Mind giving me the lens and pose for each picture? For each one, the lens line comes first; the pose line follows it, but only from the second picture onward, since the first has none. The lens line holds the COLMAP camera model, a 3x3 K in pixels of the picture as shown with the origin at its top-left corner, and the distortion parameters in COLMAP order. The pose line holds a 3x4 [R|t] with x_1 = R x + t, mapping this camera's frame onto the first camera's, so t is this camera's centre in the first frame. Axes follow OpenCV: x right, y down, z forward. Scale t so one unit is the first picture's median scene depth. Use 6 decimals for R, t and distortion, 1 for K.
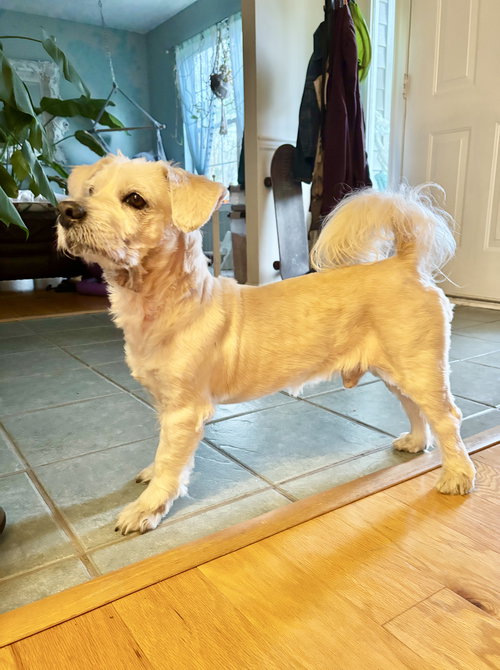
lens RADIAL K [[533.8, 0, 249.4], [0, 533.8, 348.9], [0, 0, 1]] dist [0.002759, 0.004905]
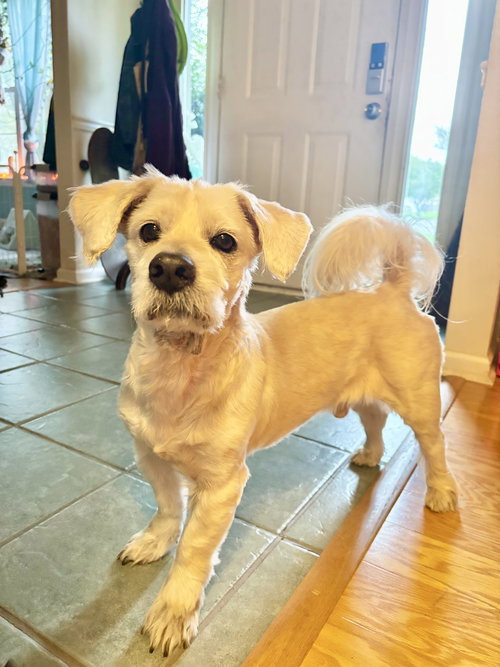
lens RADIAL K [[502.8, 0, 250.0], [0, 502.8, 333.5], [0, 0, 1]] dist [0.000064, -0.002754]
pose [[0.913101, -0.050076, 0.404646, -0.082404], [0.041209, 0.998682, 0.030601, -0.029235], [-0.405645, -0.011266, 0.913961, 0.058554]]
